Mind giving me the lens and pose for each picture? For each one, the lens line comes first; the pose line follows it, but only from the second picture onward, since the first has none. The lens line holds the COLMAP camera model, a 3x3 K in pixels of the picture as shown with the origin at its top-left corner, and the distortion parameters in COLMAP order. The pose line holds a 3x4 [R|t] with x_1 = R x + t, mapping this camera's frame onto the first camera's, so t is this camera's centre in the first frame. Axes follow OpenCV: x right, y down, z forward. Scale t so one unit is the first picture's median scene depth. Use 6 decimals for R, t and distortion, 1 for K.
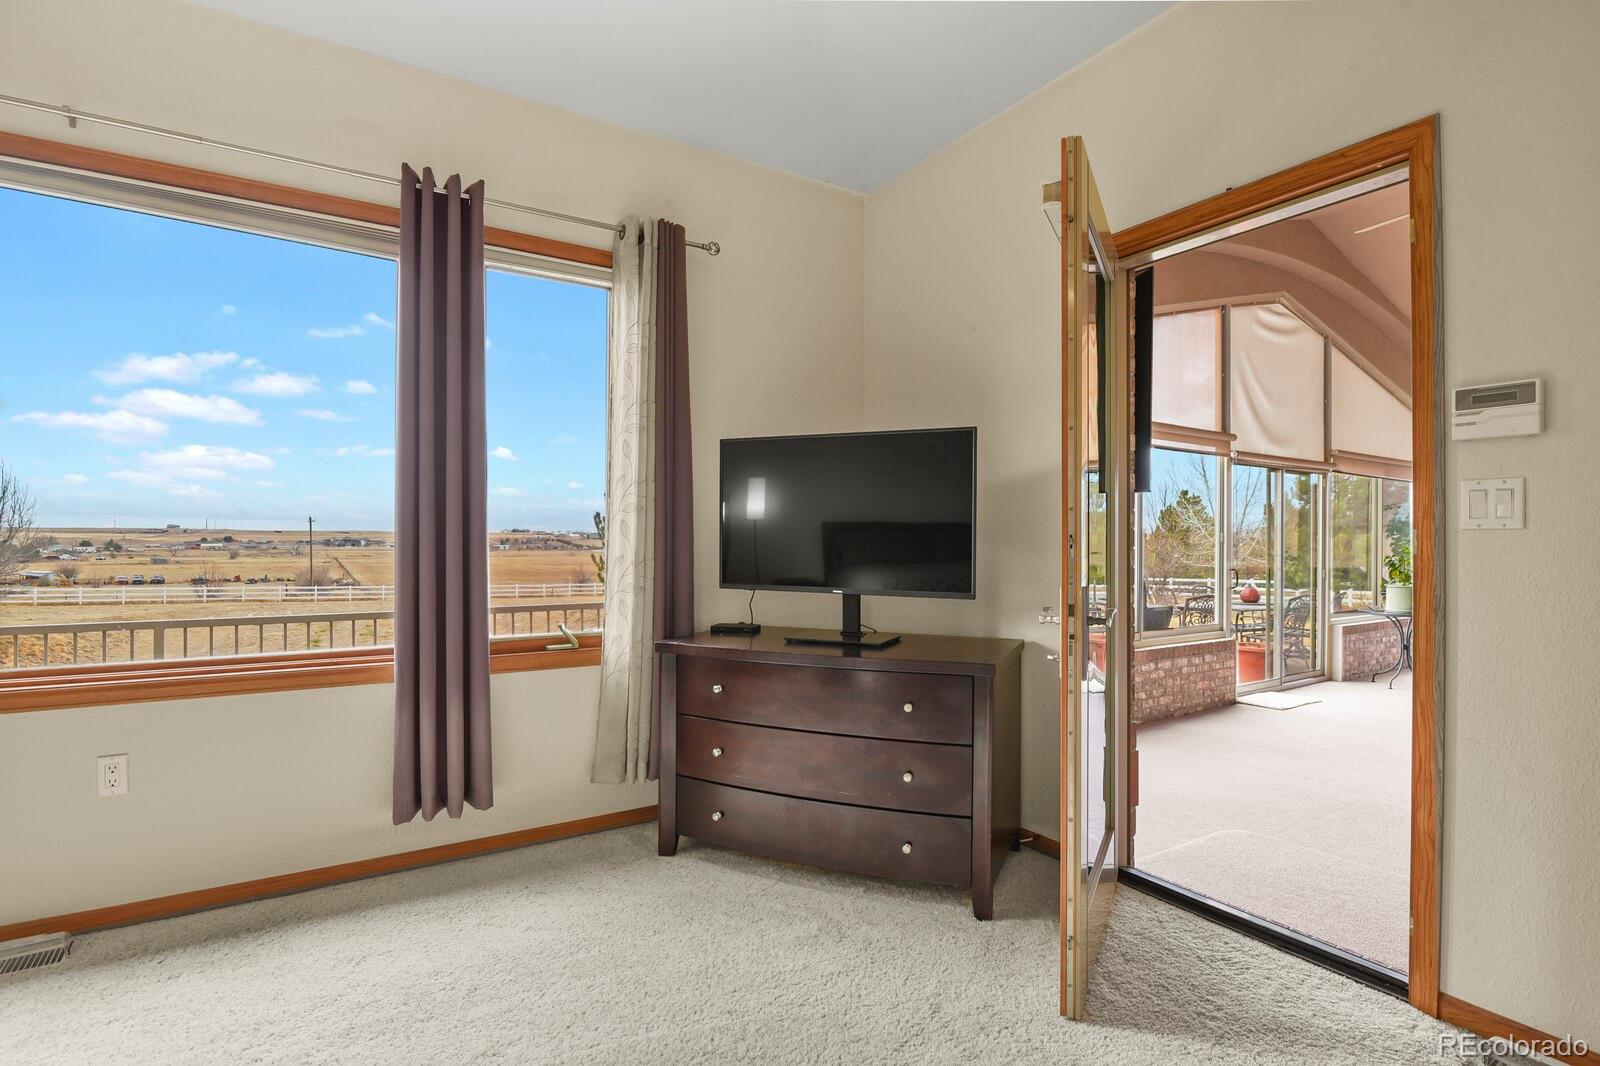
lens RADIAL K [[778.4, 0, 801.4], [0, 778.4, 532.4], [0, 0, 1]] dist [-0.008199, -0.005504]
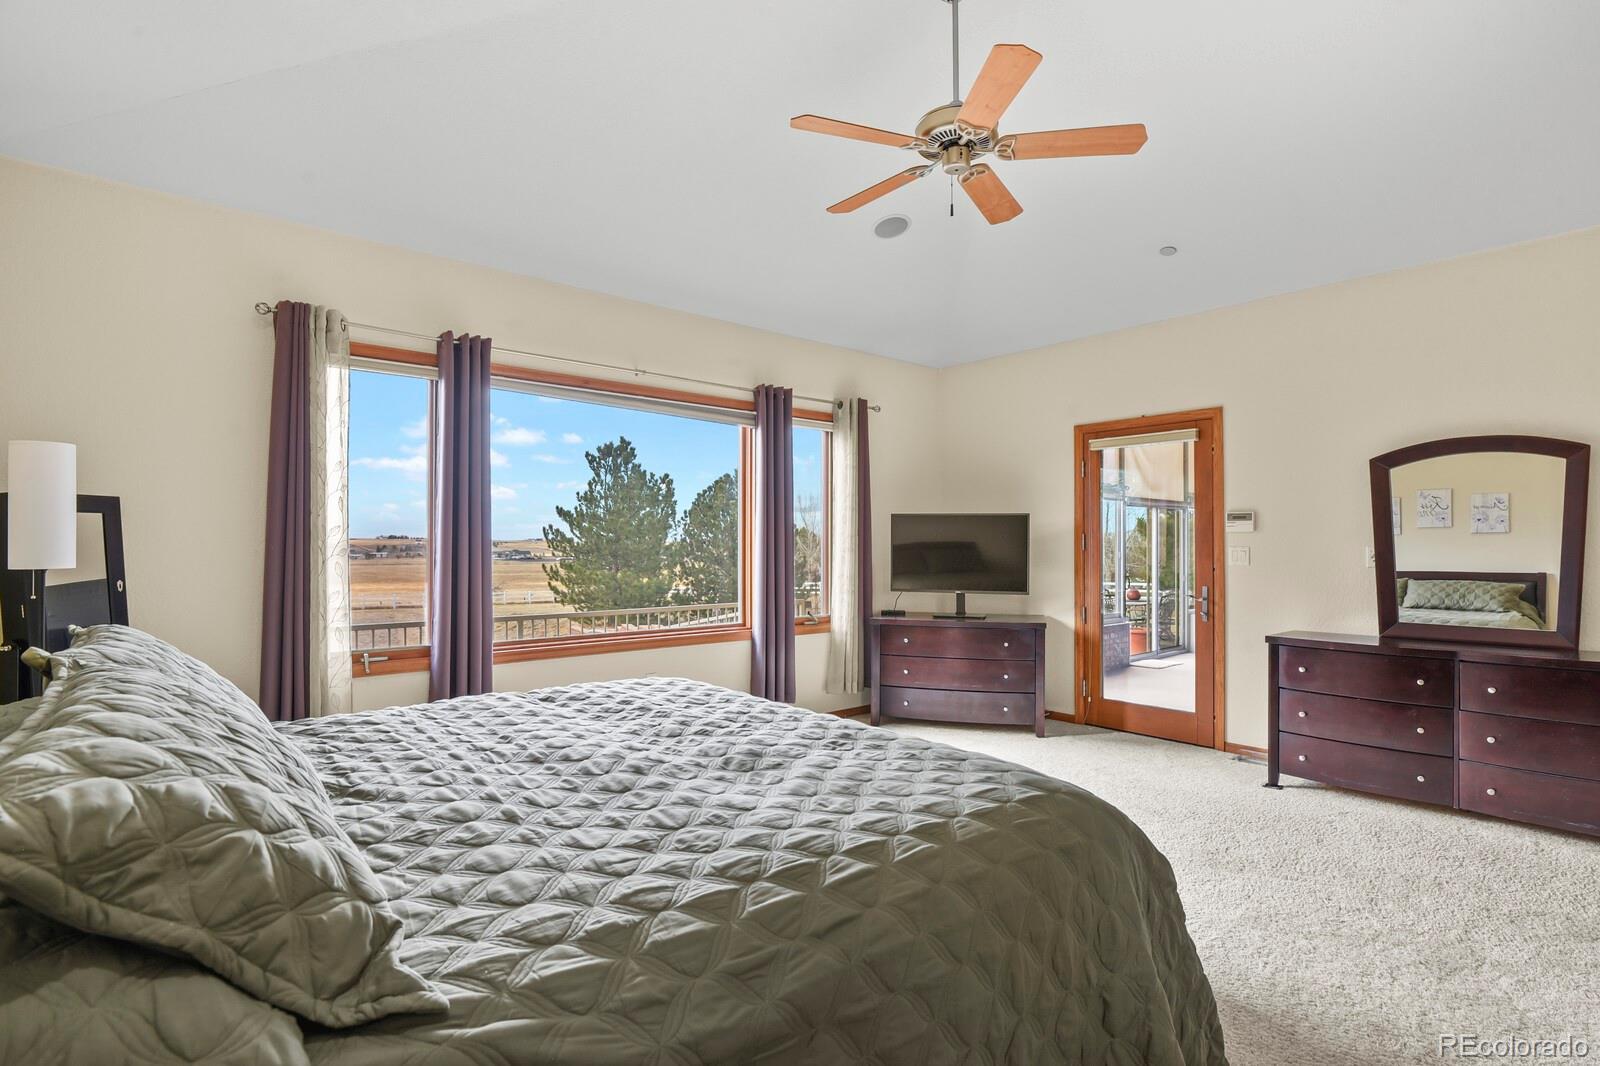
lens RADIAL K [[778.4, 0, 794.8], [0, 778.4, 524.5], [0, 0, 1]] dist [-0.008199, -0.005504]
pose [[0.991961, 0.001996, 0.126528, -0.614275], [0.000337, 0.999830, -0.018414, -0.060130], [-0.126544, 0.018309, 0.991792, -0.927215]]
